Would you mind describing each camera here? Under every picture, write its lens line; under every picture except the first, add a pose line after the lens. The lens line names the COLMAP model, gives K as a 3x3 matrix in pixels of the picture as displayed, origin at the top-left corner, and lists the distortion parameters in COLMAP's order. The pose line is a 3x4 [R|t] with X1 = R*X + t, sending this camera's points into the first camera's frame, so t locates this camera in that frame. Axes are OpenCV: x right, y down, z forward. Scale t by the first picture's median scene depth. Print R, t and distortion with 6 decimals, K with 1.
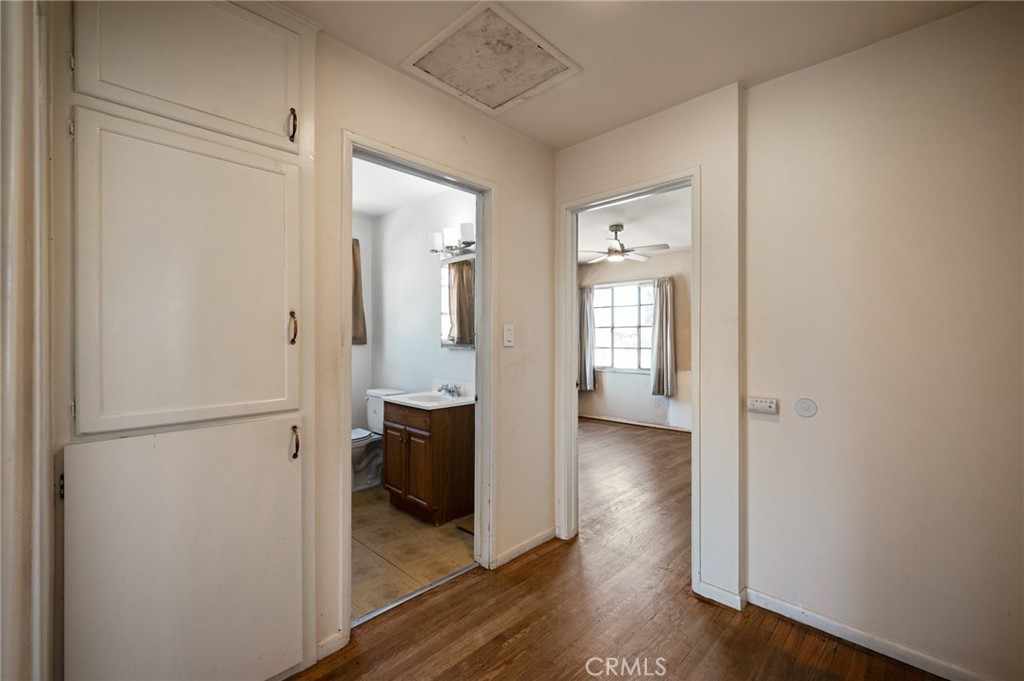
lens RADIAL K [[430.6, 0, 512.0], [0, 430.6, 340.5], [0, 0, 1]] dist [0.000064, 0.000021]
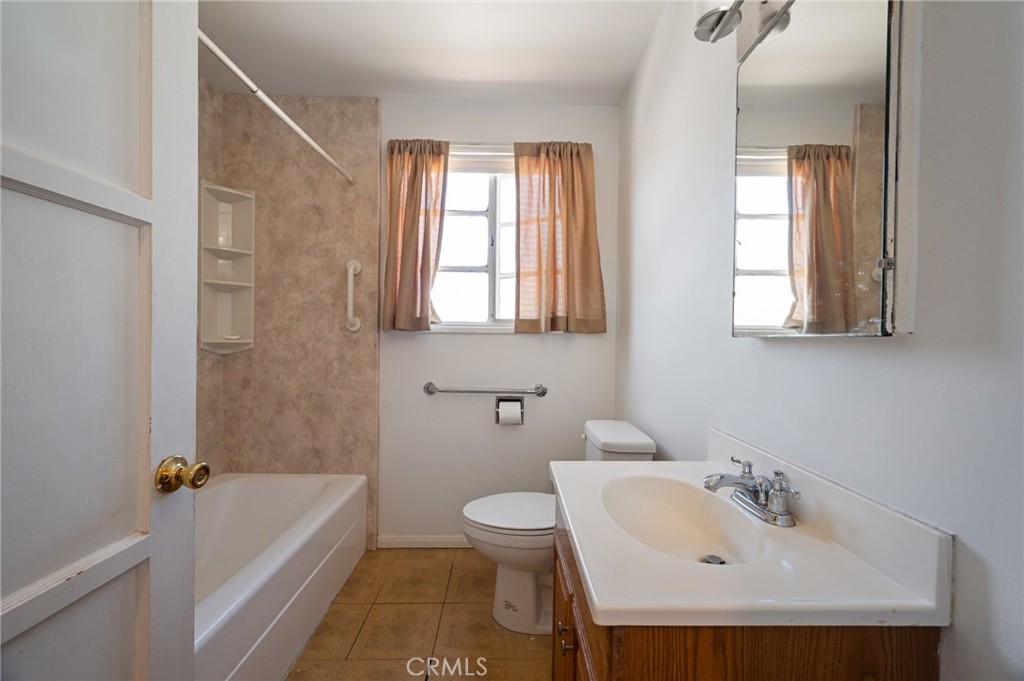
lens RADIAL K [[397.1, 0, 512.0], [0, 397.1, 340.5], [0, 0, 1]] dist [0.000061, 0.000026]
pose [[0.707871, 0.014343, -0.706196, -0.050686], [-0.011214, 0.999896, 0.009067, 0.013291], [0.706253, 0.001501, 0.707958, 0.468083]]
